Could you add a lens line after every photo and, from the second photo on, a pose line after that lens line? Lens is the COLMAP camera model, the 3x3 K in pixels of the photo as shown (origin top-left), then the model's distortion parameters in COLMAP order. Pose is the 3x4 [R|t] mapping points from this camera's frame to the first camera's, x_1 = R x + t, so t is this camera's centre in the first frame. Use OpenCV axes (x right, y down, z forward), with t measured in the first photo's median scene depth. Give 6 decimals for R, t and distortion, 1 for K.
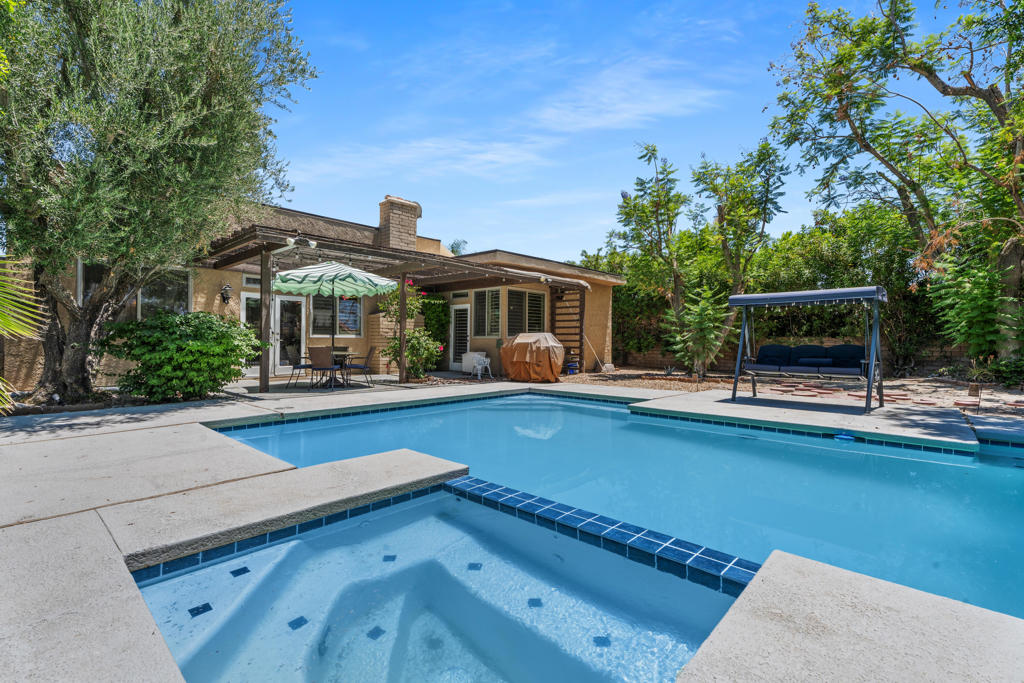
lens RADIAL K [[437.2, 0, 507.7], [0, 437.2, 337.7], [0, 0, 1]] dist [0.004245, 0.000489]
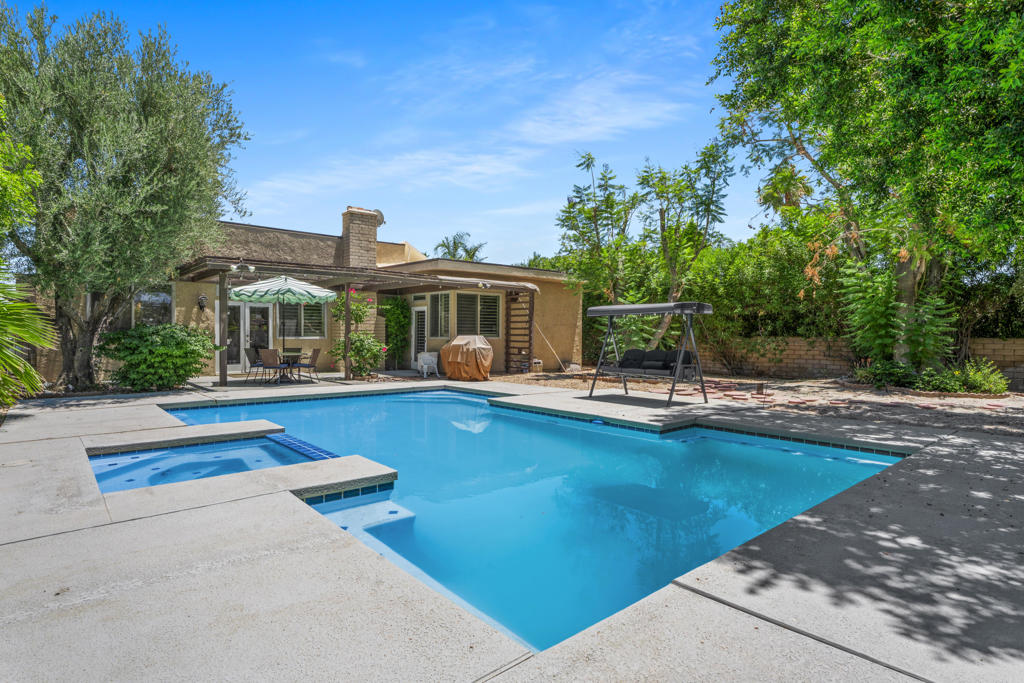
lens RADIAL K [[508.9, 0, 504.1], [0, 508.9, 341.5], [0, 0, 1]] dist [-0.005878, -0.000668]
pose [[0.994421, 0.001276, -0.105474, 0.344717], [0.000952, 0.999777, 0.021074, -0.027245], [0.105477, -0.021056, 0.994199, -0.304273]]
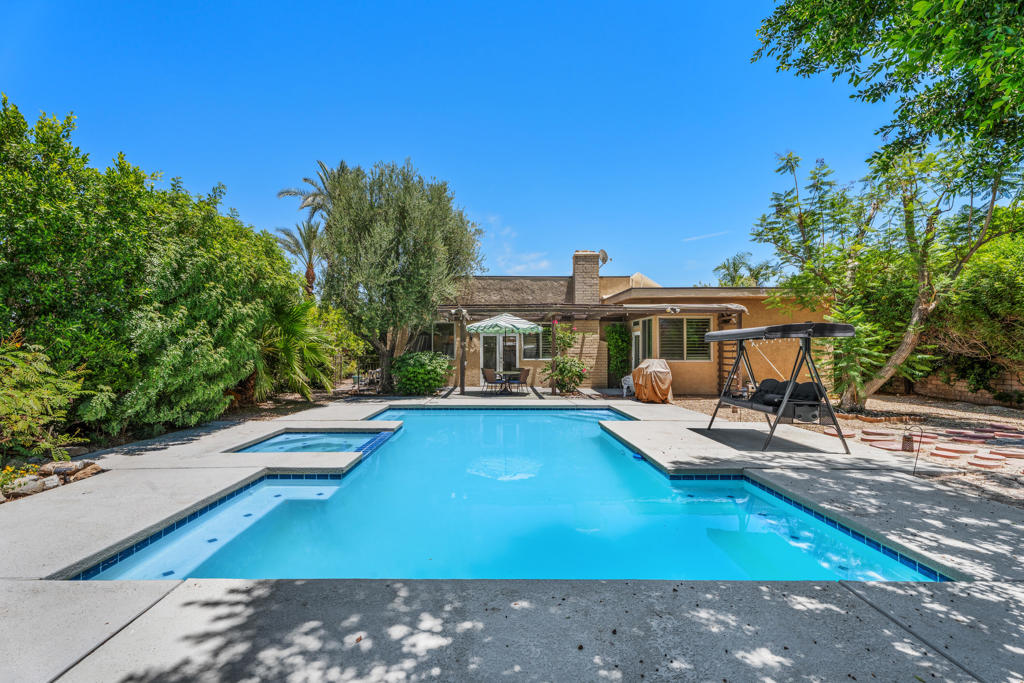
lens RADIAL K [[442.1, 0, 514.1], [0, 442.1, 346.7], [0, 0, 1]] dist [0.008075, 0.000335]
pose [[0.704317, -0.012535, -0.709775, 0.768222], [0.010004, 0.999920, -0.007732, -0.045663], [0.709815, -0.001655, 0.704386, -0.090649]]
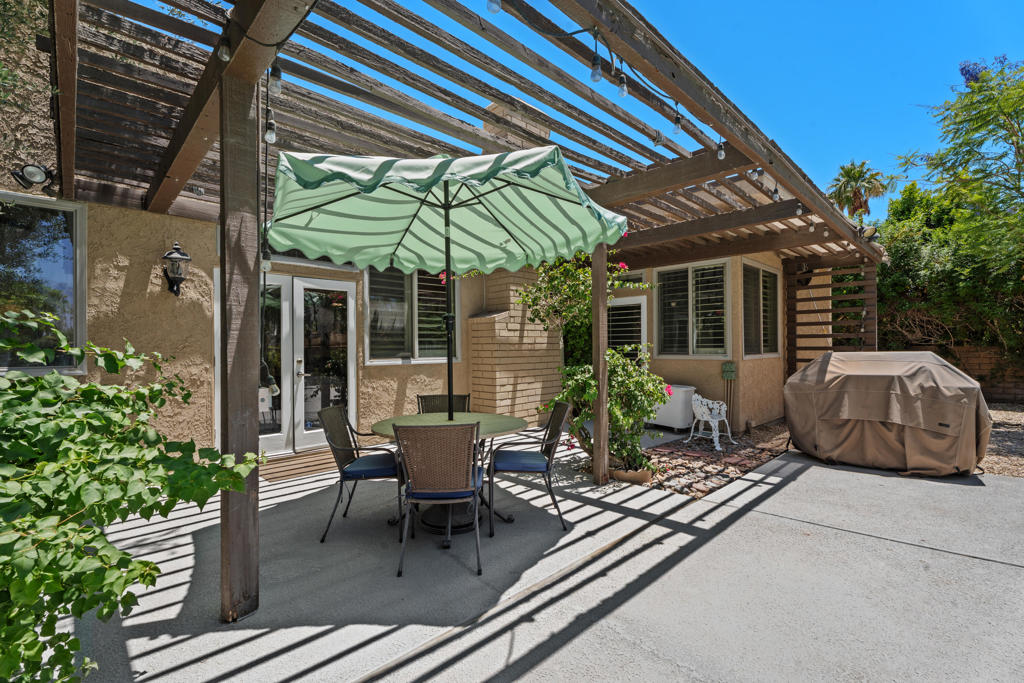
lens RADIAL K [[442.1, 0, 514.1], [0, 442.1, 346.7], [0, 0, 1]] dist [0.008075, 0.000335]
pose [[0.998863, -0.014312, -0.045470, -0.341552], [0.014576, 0.999879, 0.005478, -0.028284], [0.045387, -0.006134, 0.998951, 0.668824]]
